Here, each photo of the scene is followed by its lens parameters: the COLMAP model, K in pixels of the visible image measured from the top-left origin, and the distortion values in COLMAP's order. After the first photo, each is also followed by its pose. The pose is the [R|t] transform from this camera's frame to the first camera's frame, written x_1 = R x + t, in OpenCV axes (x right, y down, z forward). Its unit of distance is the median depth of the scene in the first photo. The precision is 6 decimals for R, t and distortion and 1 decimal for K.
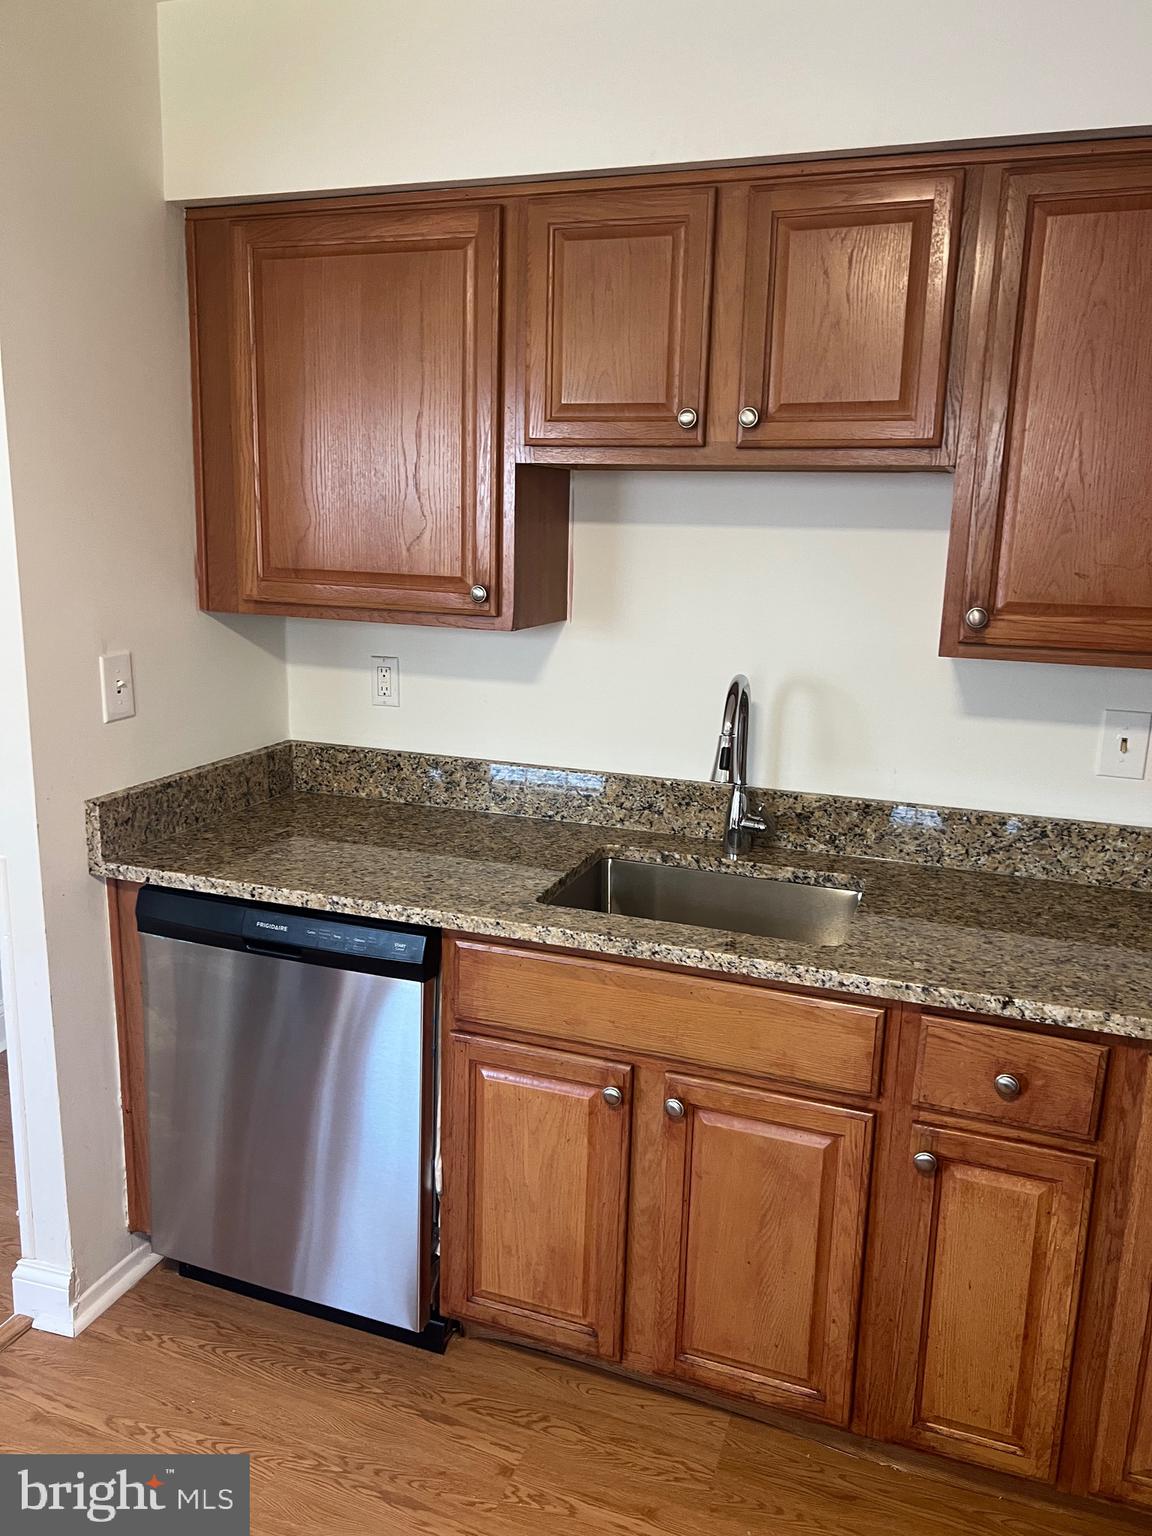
lens RADIAL K [[1151.7, 0, 575.2], [0, 1151.7, 756.1], [0, 0, 1]] dist [0.058433, -0.071991]
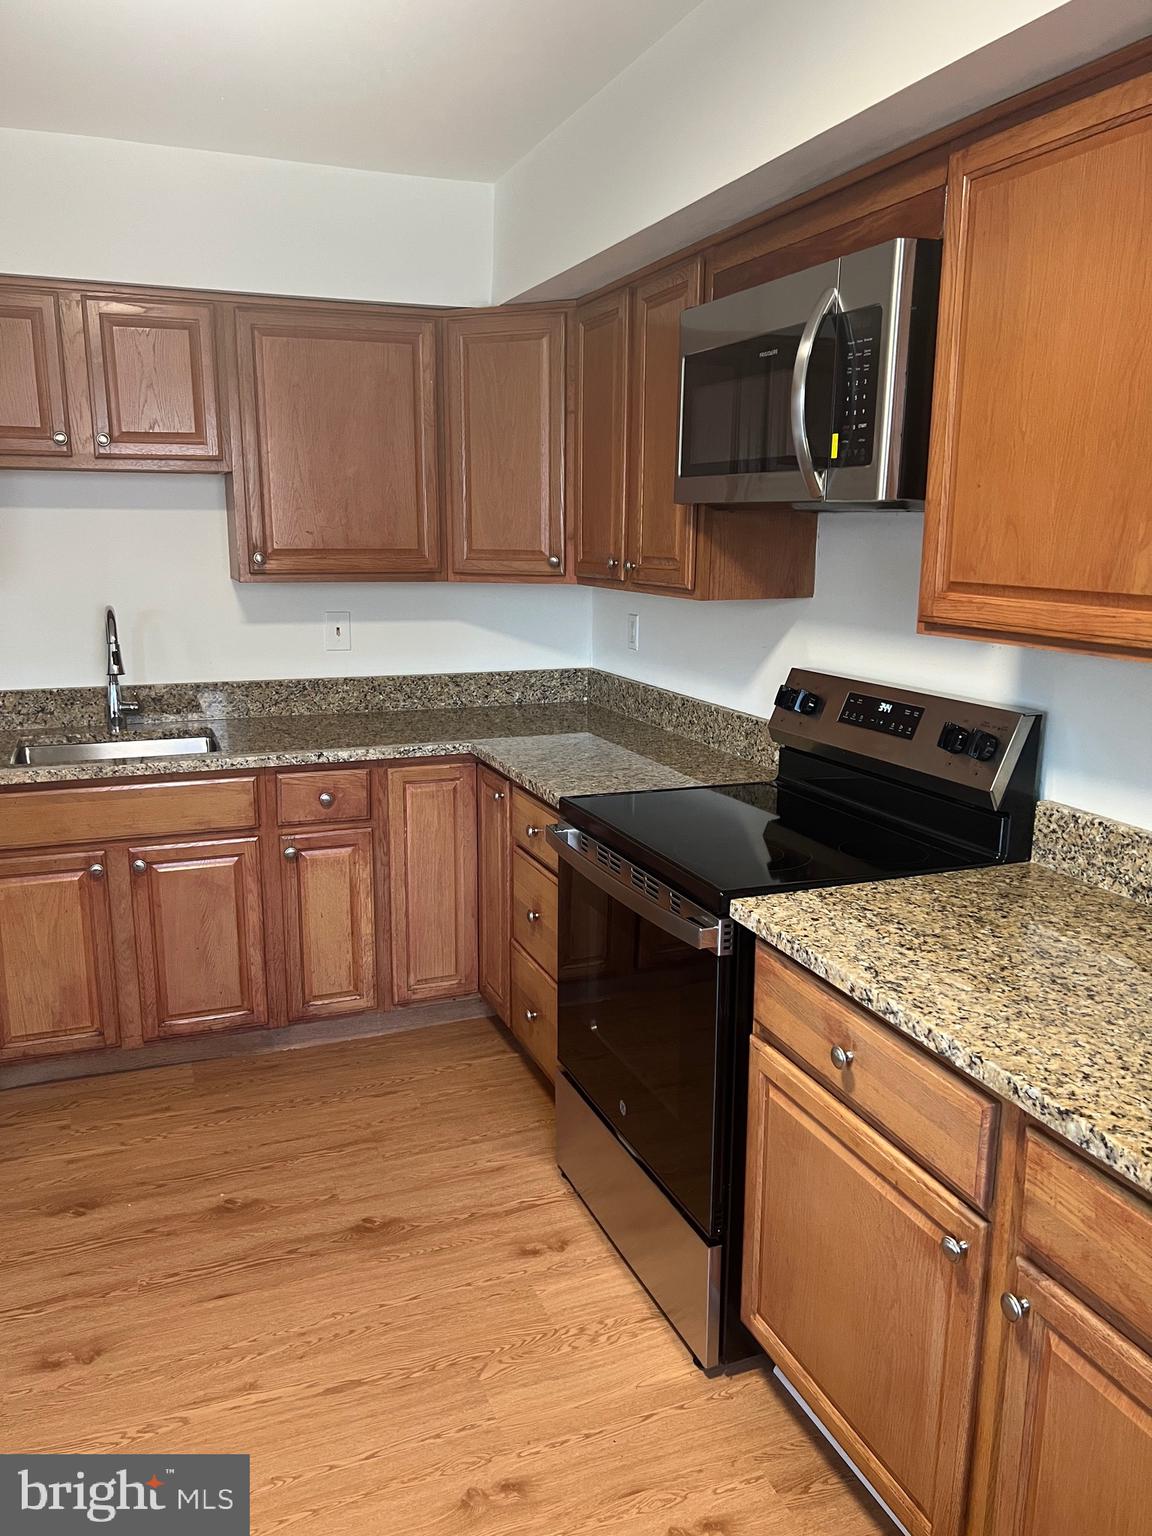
lens RADIAL K [[1151.7, 0, 570.1], [0, 1151.7, 768.7], [0, 0, 1]] dist [0.058433, -0.071991]
pose [[0.752491, -0.160420, 0.638767, -0.482926], [0.147627, 0.986287, 0.073787, 0.137885], [-0.641844, 0.038775, 0.765854, -0.650505]]
